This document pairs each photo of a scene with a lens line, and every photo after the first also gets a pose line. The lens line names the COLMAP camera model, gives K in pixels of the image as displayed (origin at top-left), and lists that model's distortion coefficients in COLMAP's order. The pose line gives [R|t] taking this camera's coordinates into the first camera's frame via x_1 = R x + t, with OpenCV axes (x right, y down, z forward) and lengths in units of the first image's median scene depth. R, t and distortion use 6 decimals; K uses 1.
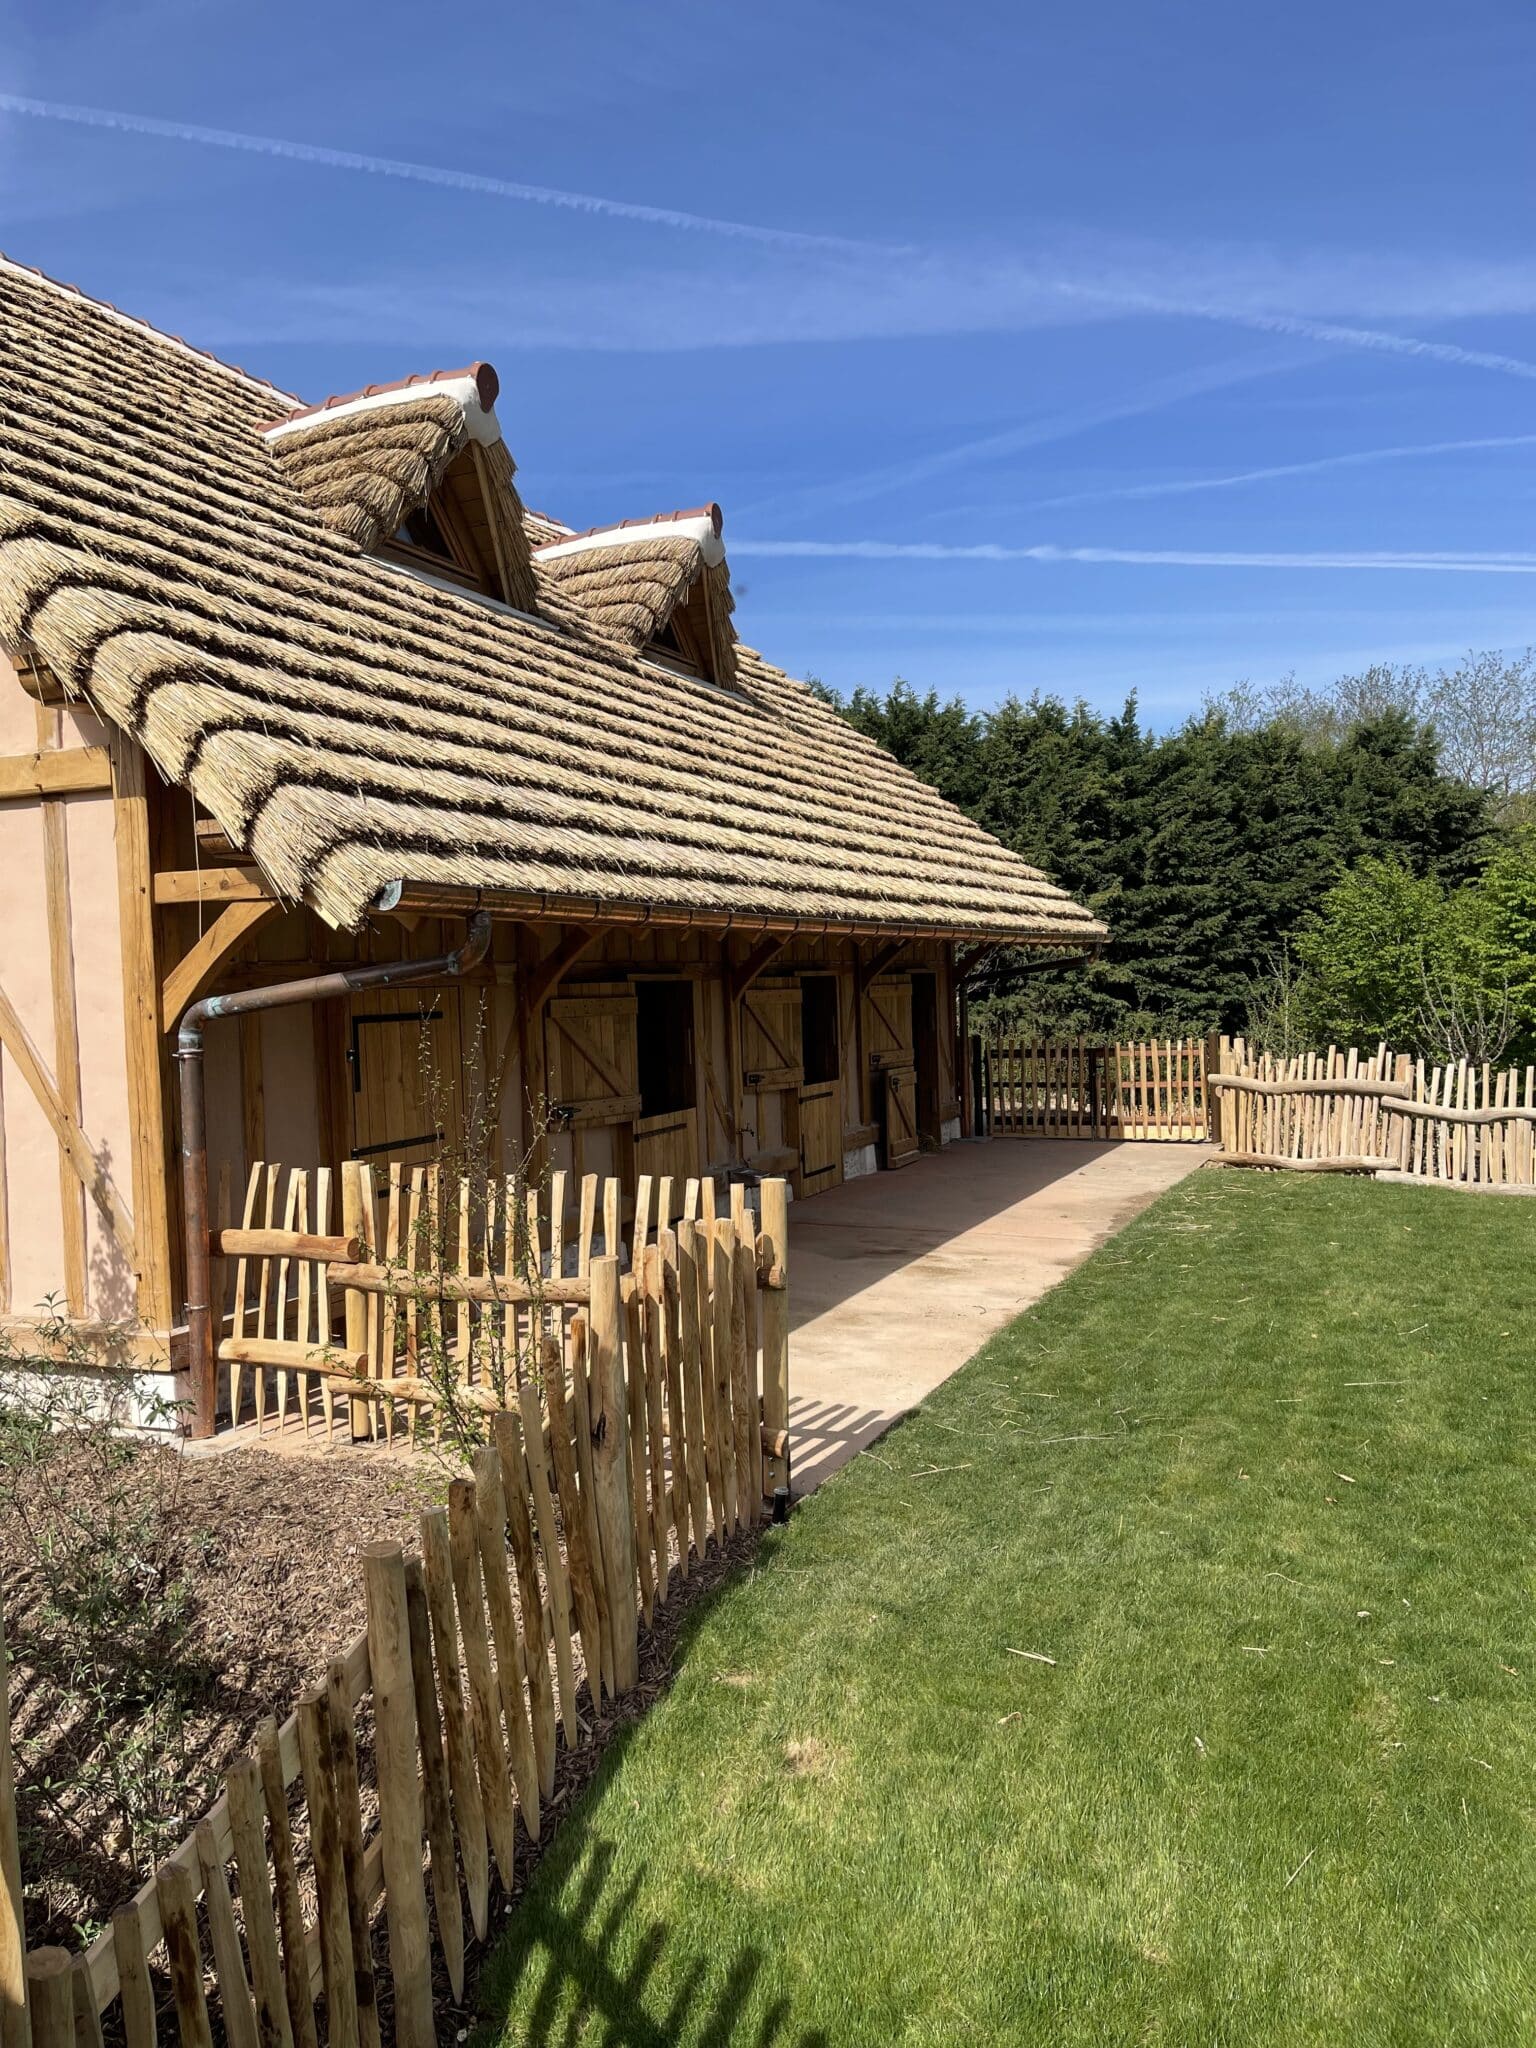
lens RADIAL K [[1539.2, 0, 750.4], [0, 1539.2, 1024.5], [0, 0, 1]] dist [0.054214, -0.033581]
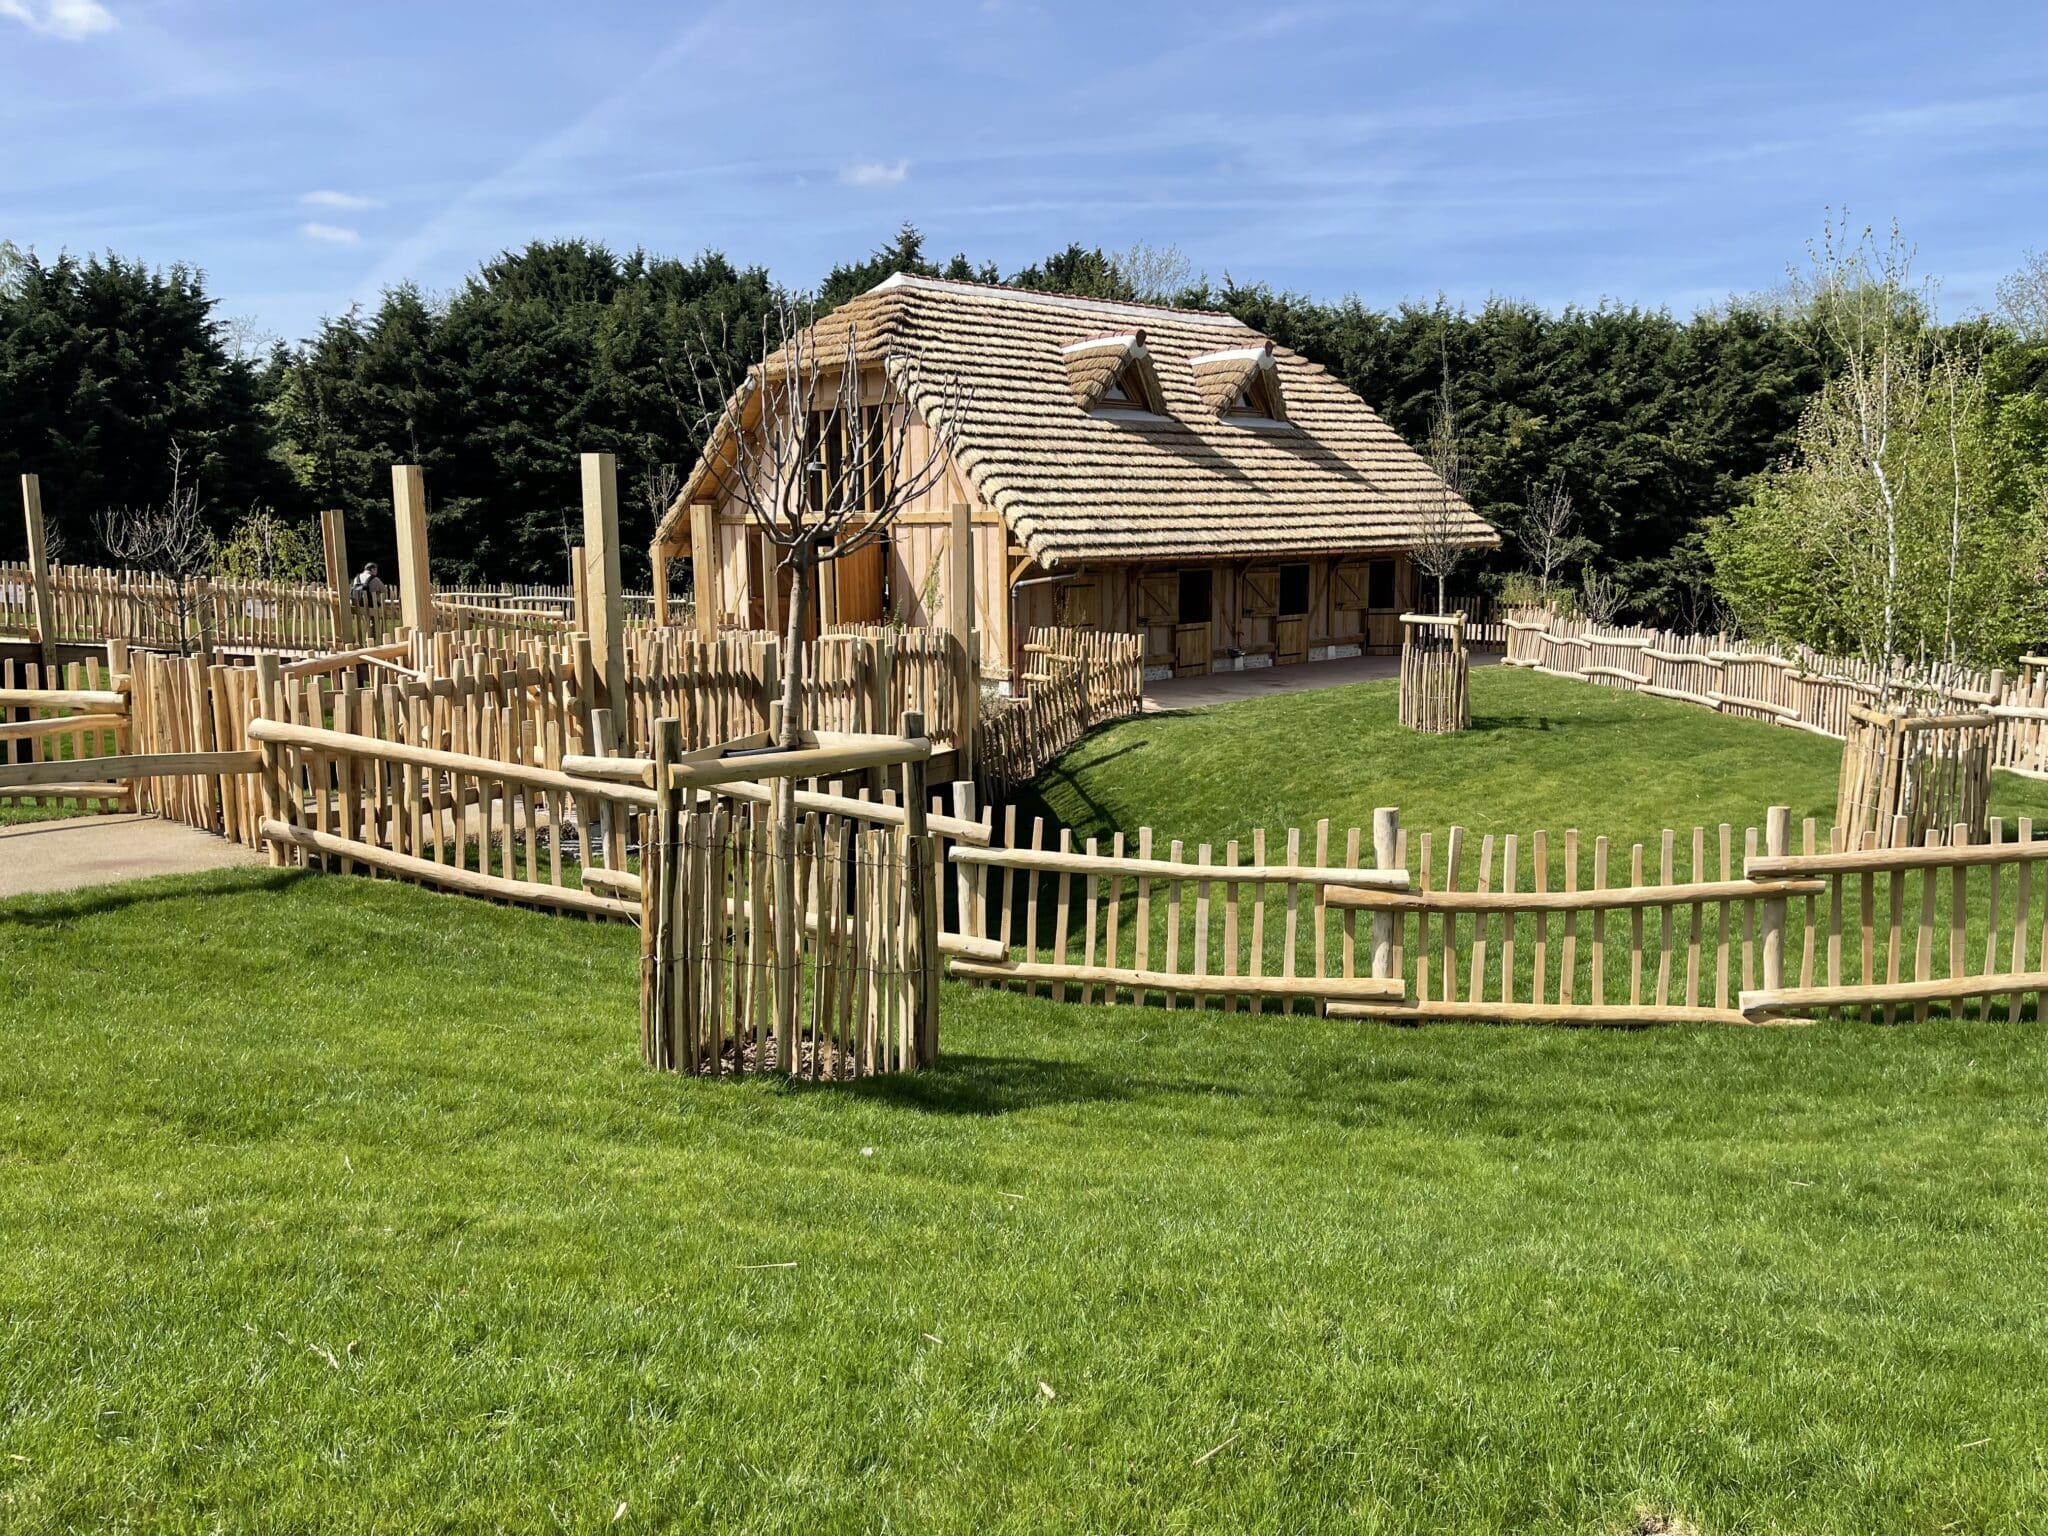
lens RADIAL K [[1539.2, 0, 1029.3], [0, 1539.2, 769.7], [0, 0, 1]] dist [0.054214, -0.033581]
pose [[0.926915, 0.089558, -0.364429, 1.094557], [-0.036849, 0.988134, 0.149108, -0.124692], [0.373459, -0.124782, 0.919216, -2.531566]]
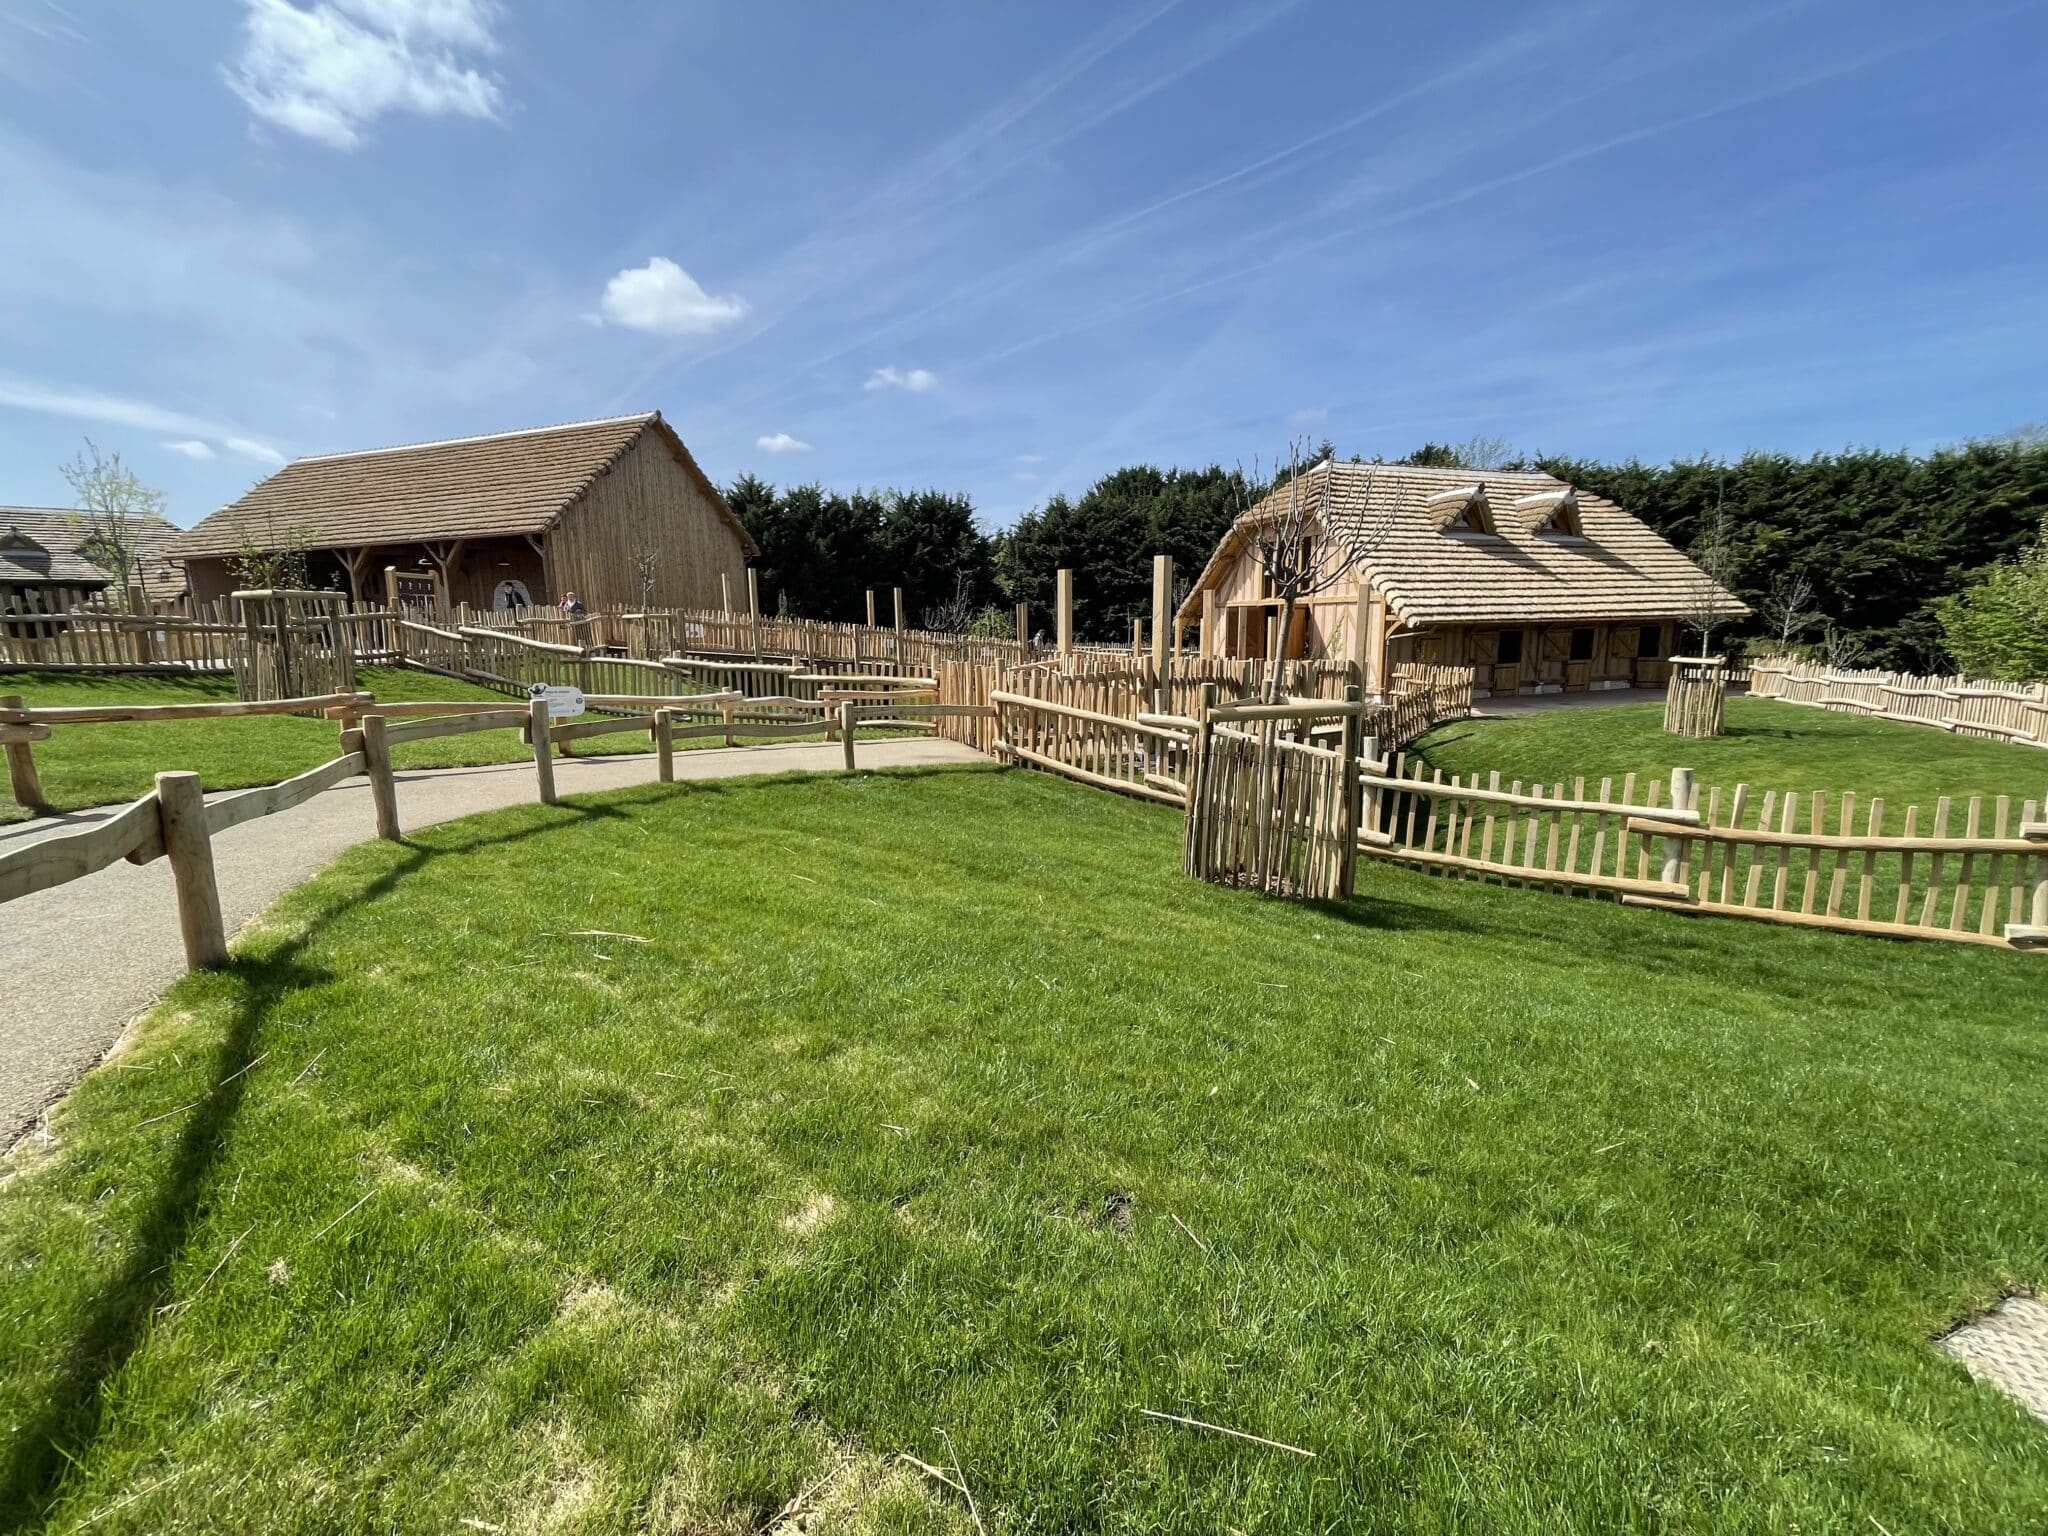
lens RADIAL K [[825.0, 0, 1015.1], [0, 825.0, 761.1], [0, 0, 1]] dist [-0.001039, 0.000571]
pose [[0.695456, 0.148346, -0.703089, 1.042578], [-0.027616, 0.983253, 0.180142, -0.079534], [0.718037, -0.105864, 0.687906, -2.523453]]
